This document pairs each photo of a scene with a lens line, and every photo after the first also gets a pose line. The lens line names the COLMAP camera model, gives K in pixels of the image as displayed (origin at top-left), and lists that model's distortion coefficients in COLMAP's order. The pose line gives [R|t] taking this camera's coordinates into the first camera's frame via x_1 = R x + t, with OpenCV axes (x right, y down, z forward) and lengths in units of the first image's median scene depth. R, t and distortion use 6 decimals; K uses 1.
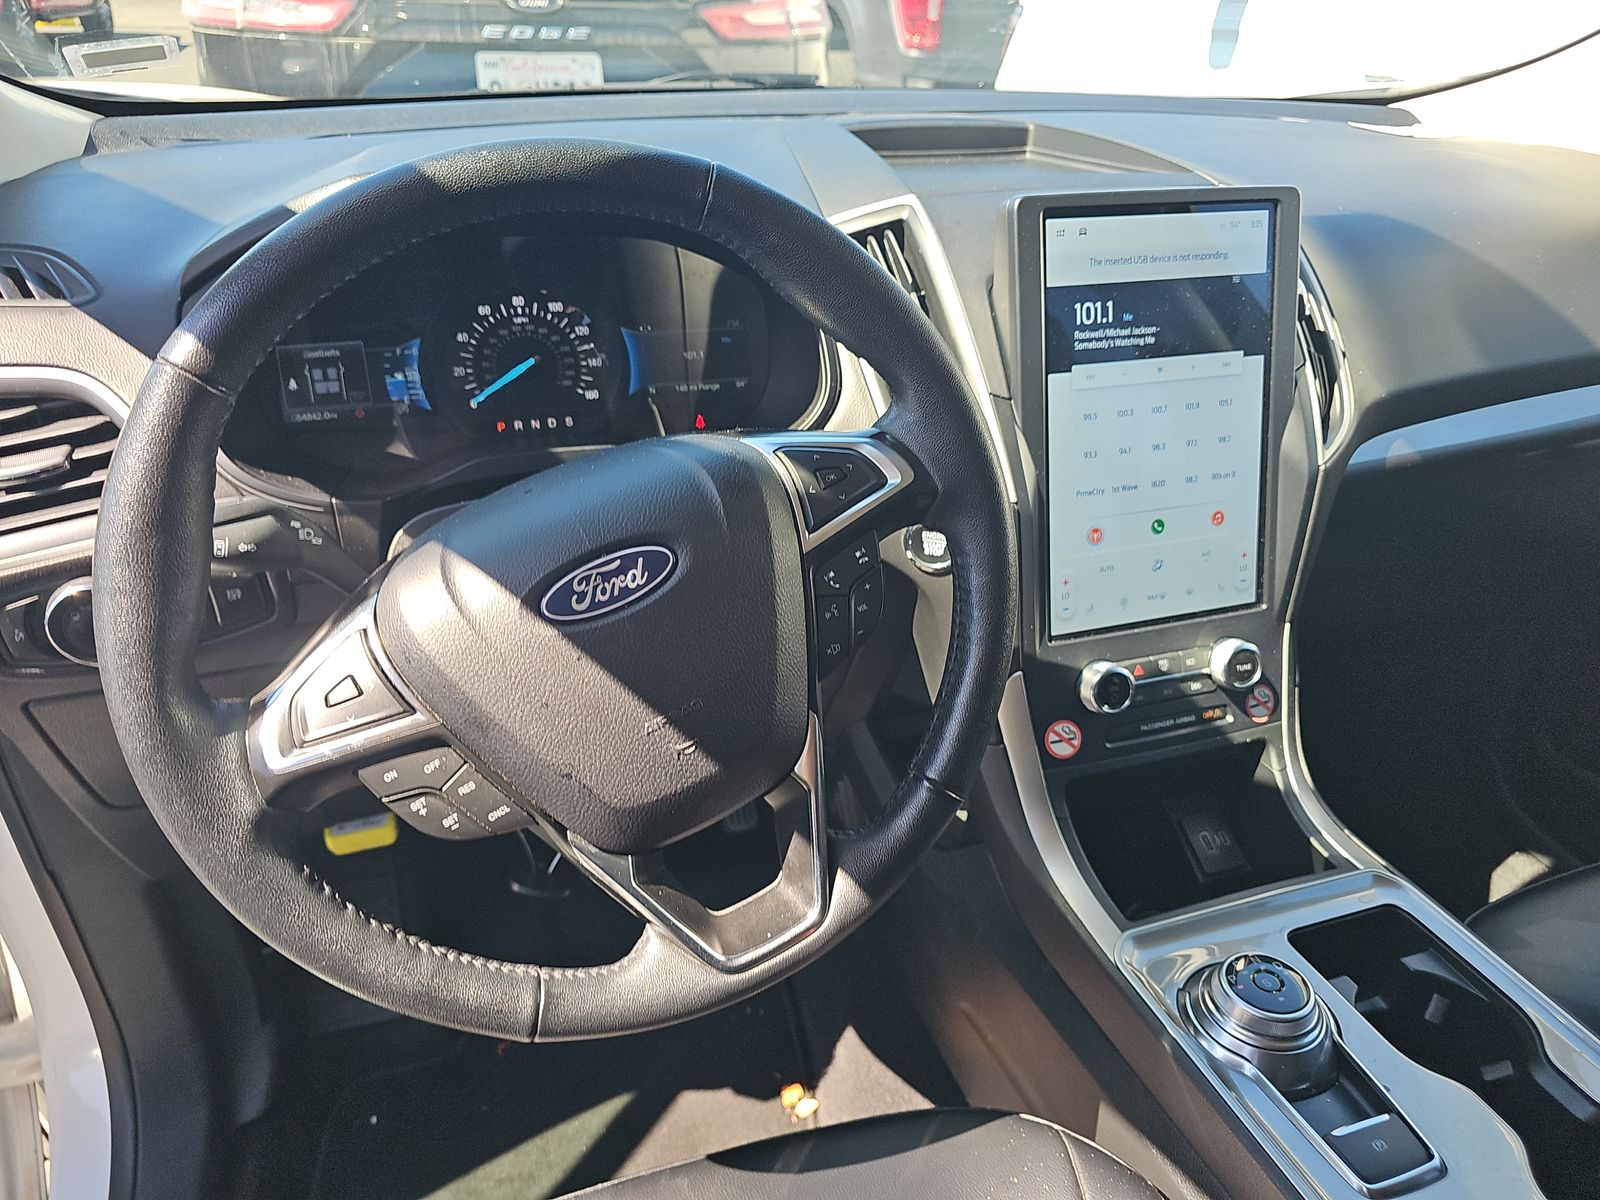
lens RADIAL K [[1039.1, 0, 813.3], [0, 1039.1, 602.2], [0, 0, 1]] dist [0.006285, -0.021719]
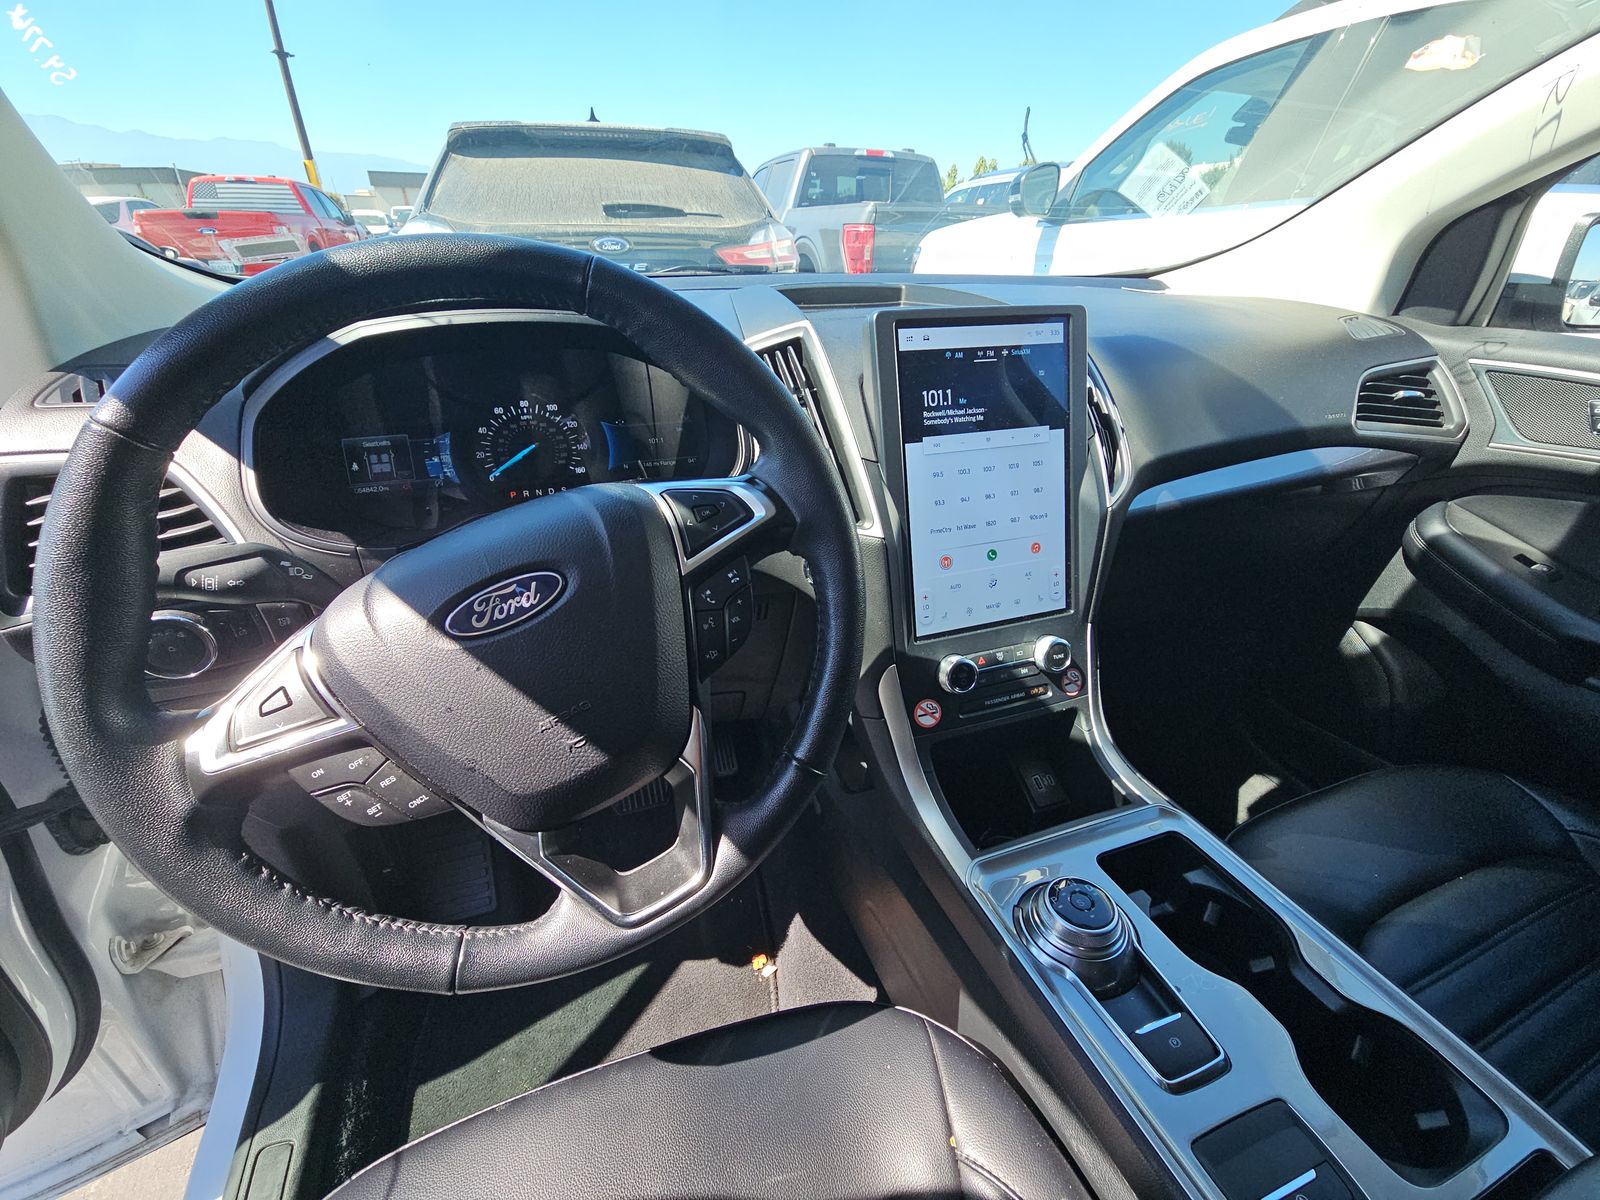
lens RADIAL K [[643.3, 0, 806.7], [0, 643.3, 596.8], [0, 0, 1]] dist [-0.009847, -0.001961]
pose [[0.999684, -0.024868, 0.003554, 0.085017], [0.024968, 0.999182, -0.031817, 0.003226], [-0.002759, 0.031896, 0.999487, 0.160825]]
